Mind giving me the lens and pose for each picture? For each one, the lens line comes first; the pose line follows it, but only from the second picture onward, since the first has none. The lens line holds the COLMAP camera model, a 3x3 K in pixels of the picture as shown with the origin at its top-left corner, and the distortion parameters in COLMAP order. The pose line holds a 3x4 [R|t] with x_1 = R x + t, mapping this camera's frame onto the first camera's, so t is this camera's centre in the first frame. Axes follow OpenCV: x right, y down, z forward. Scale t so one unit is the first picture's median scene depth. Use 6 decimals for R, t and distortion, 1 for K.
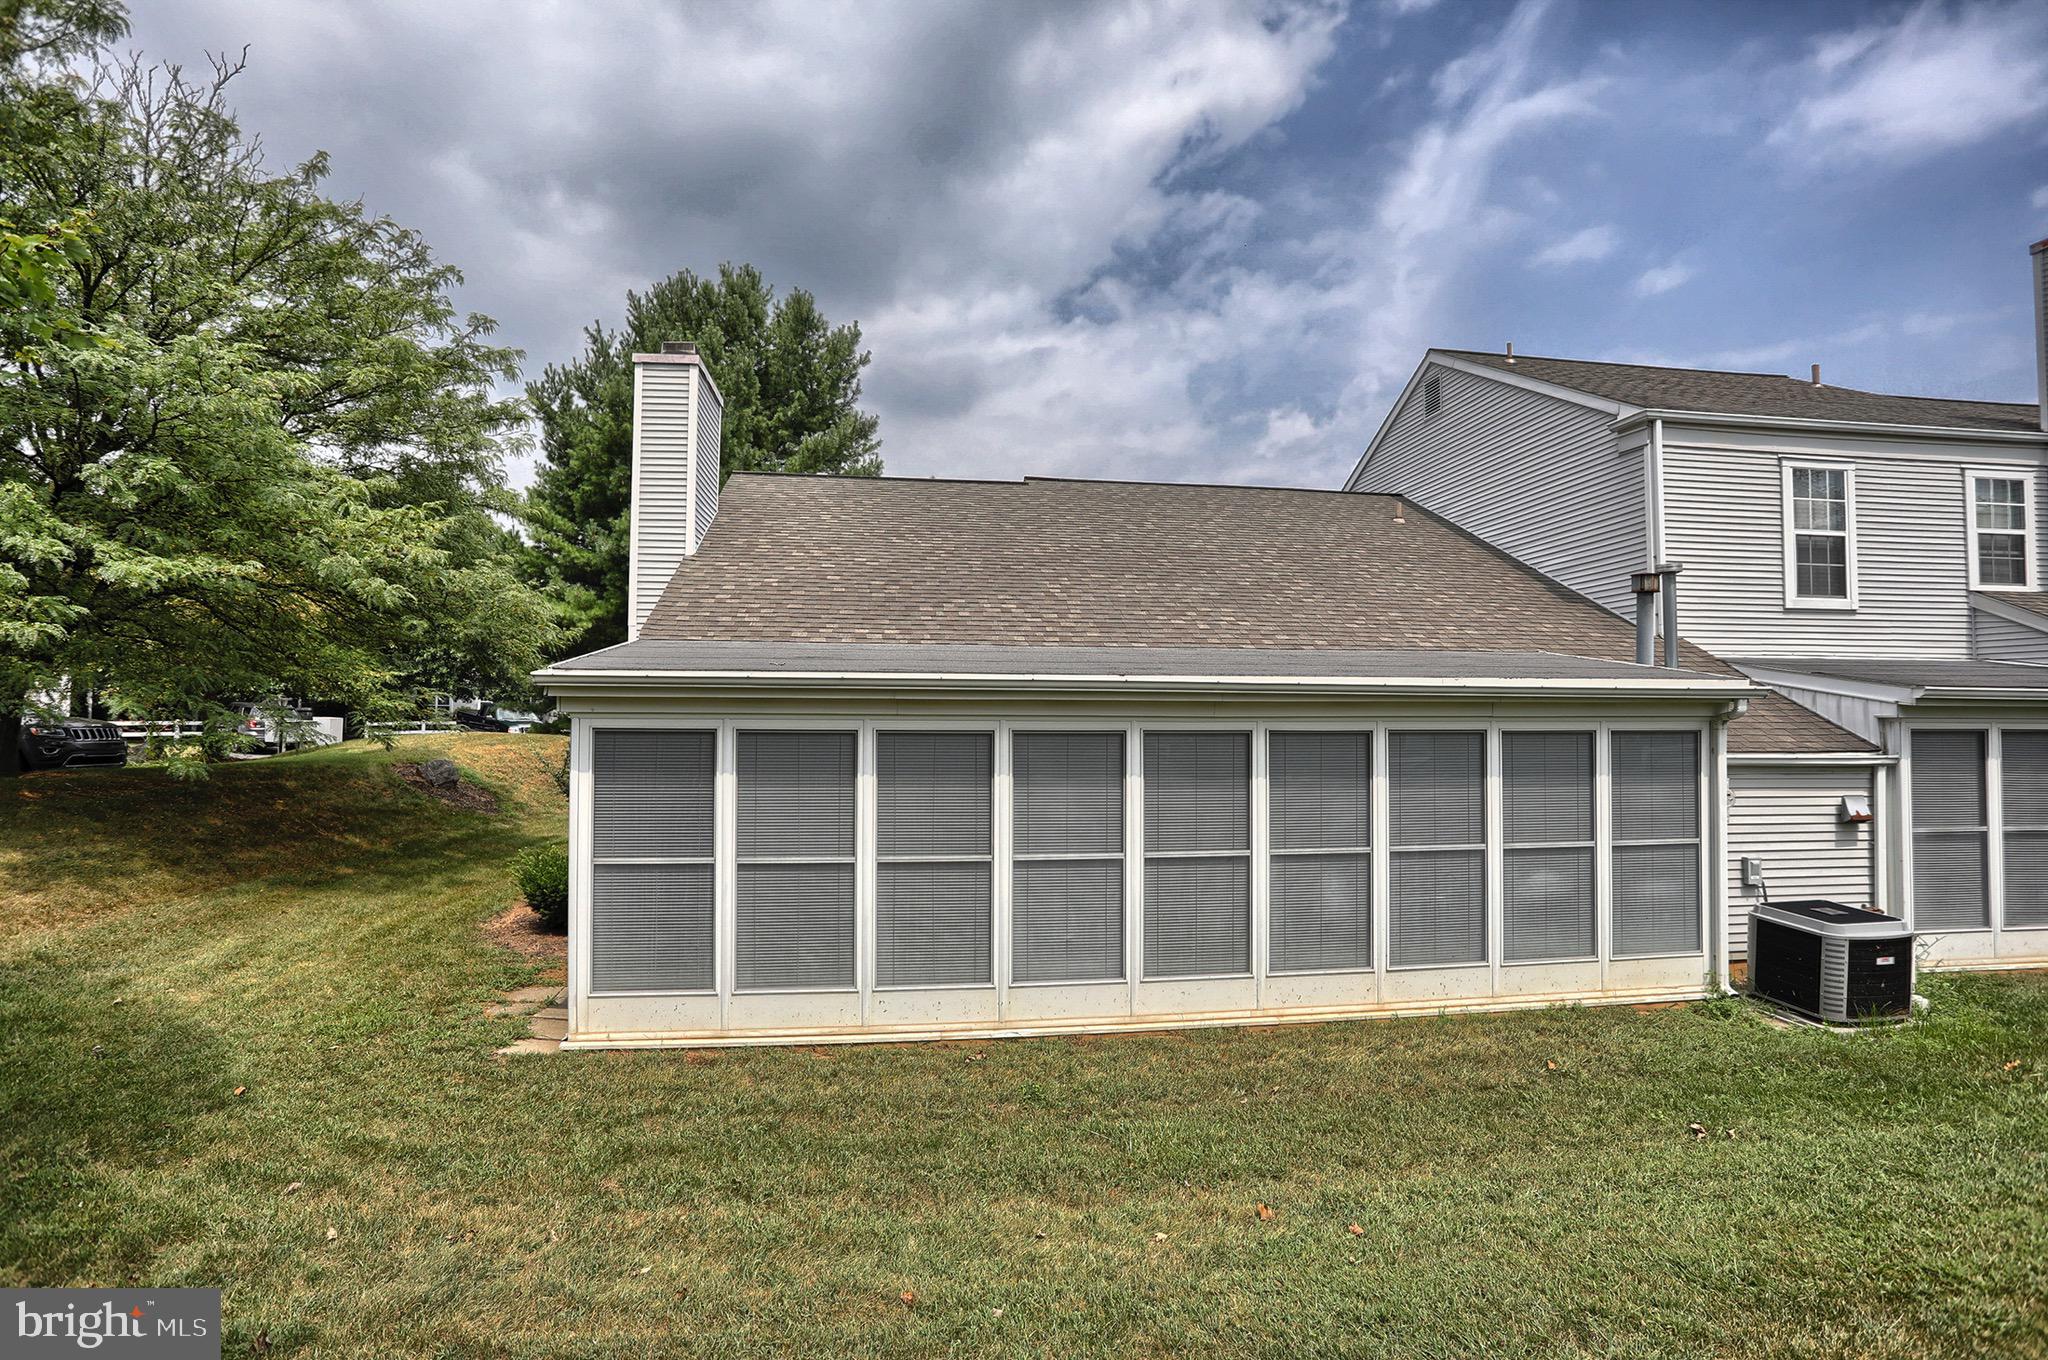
lens RADIAL K [[1017.9, 0, 1011.3], [0, 1017.9, 688.9], [0, 0, 1]] dist [-0.048330, 0.018731]
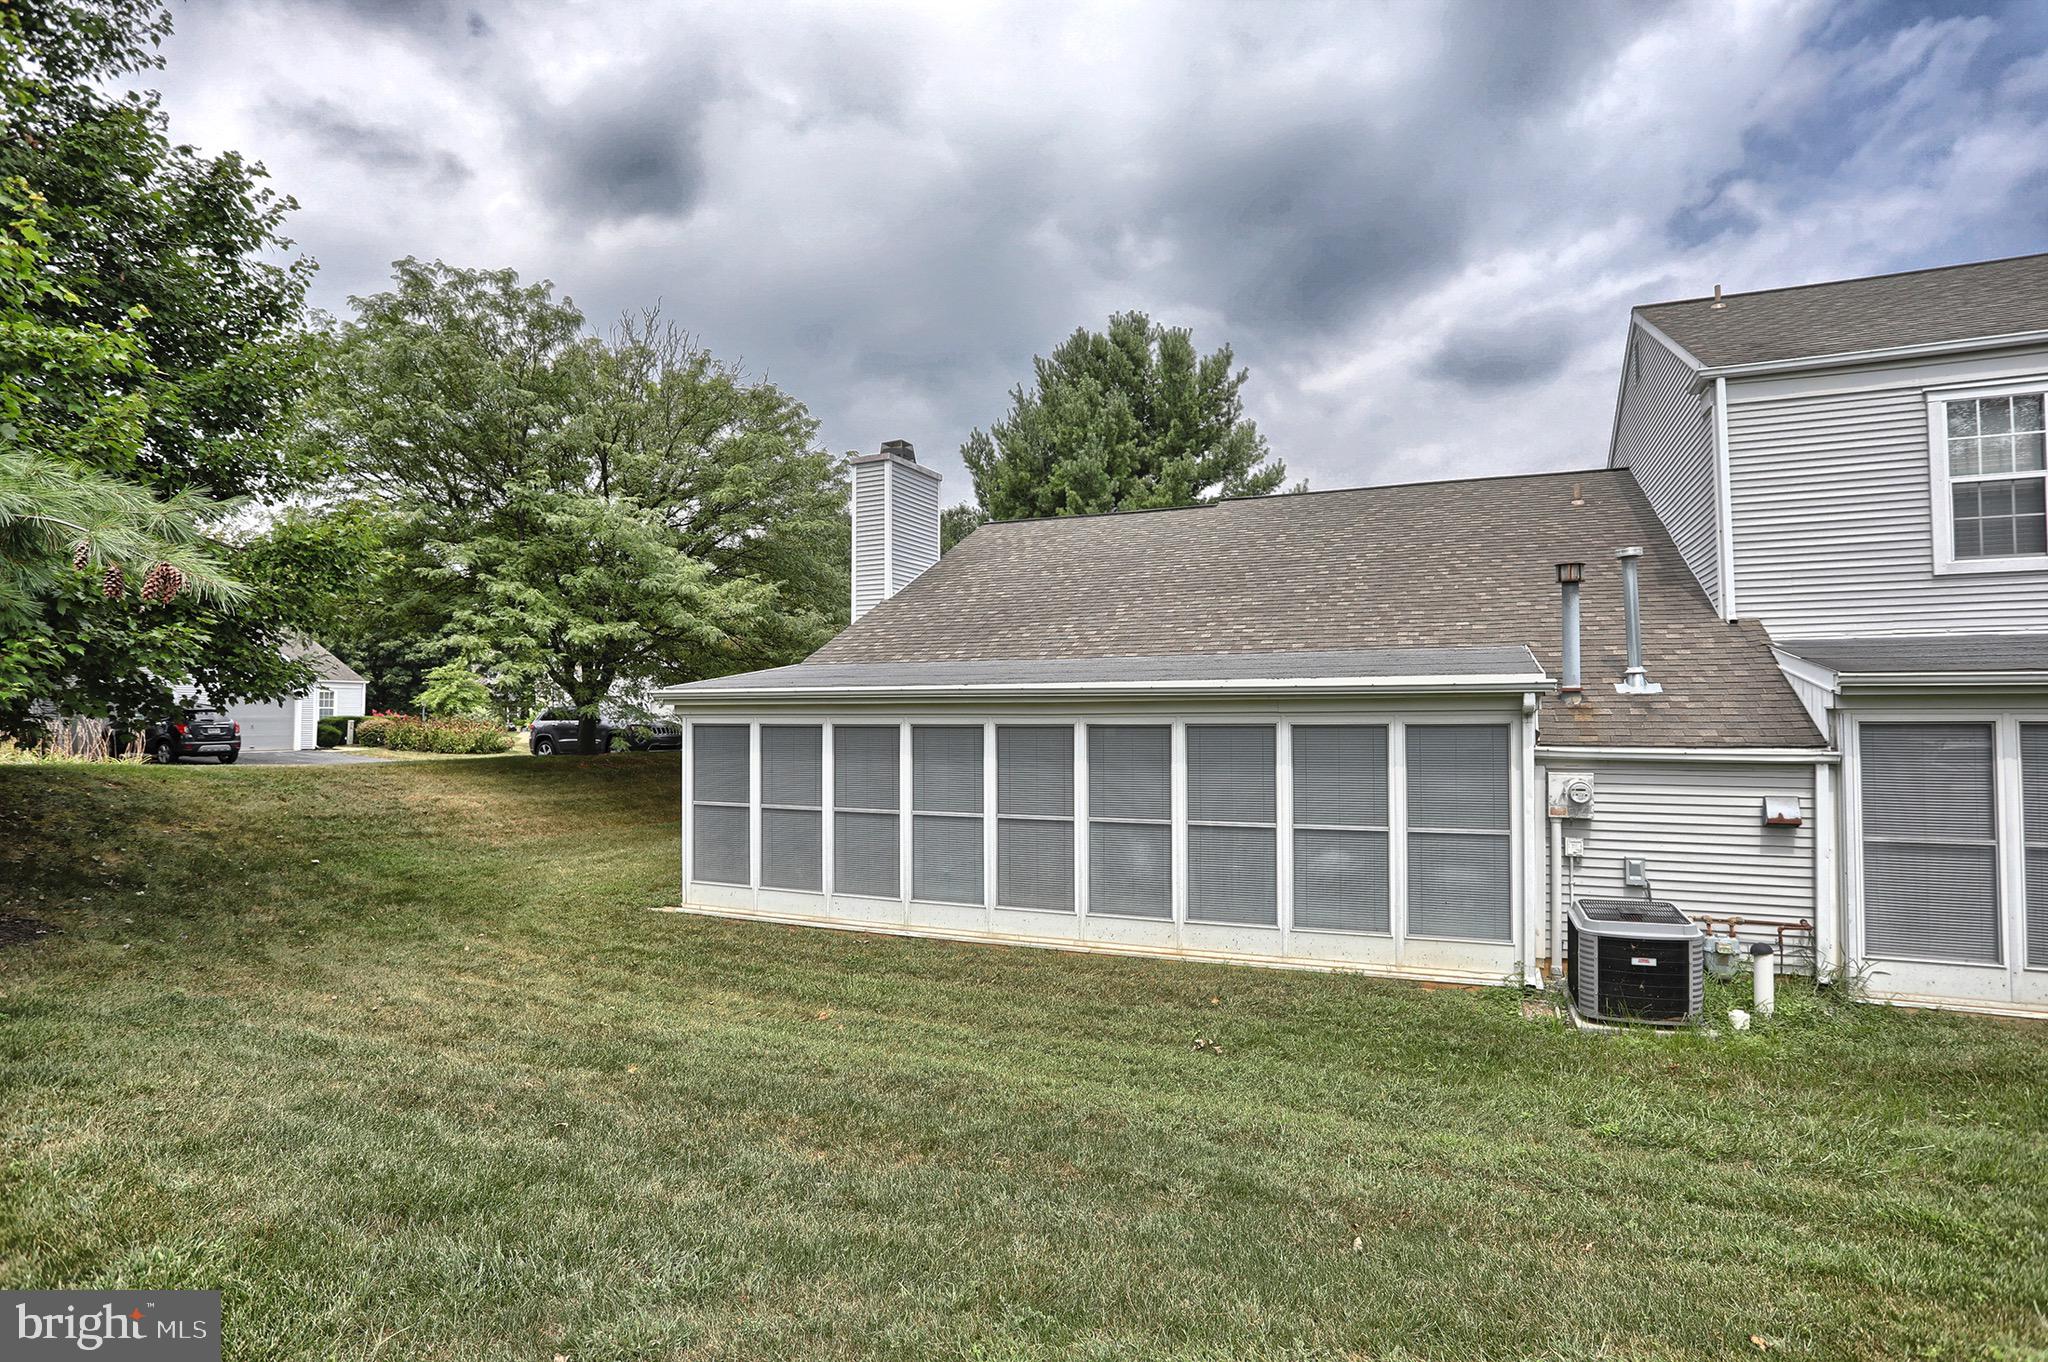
lens RADIAL K [[1017.9, 0, 1034.7], [0, 1017.9, 687.1], [0, 0, 1]] dist [-0.048330, 0.018731]
pose [[0.855601, -0.020415, -0.517233, 0.739798], [0.021953, 0.999754, -0.003146, -0.002445], [0.517170, -0.008663, 0.855839, -0.113040]]
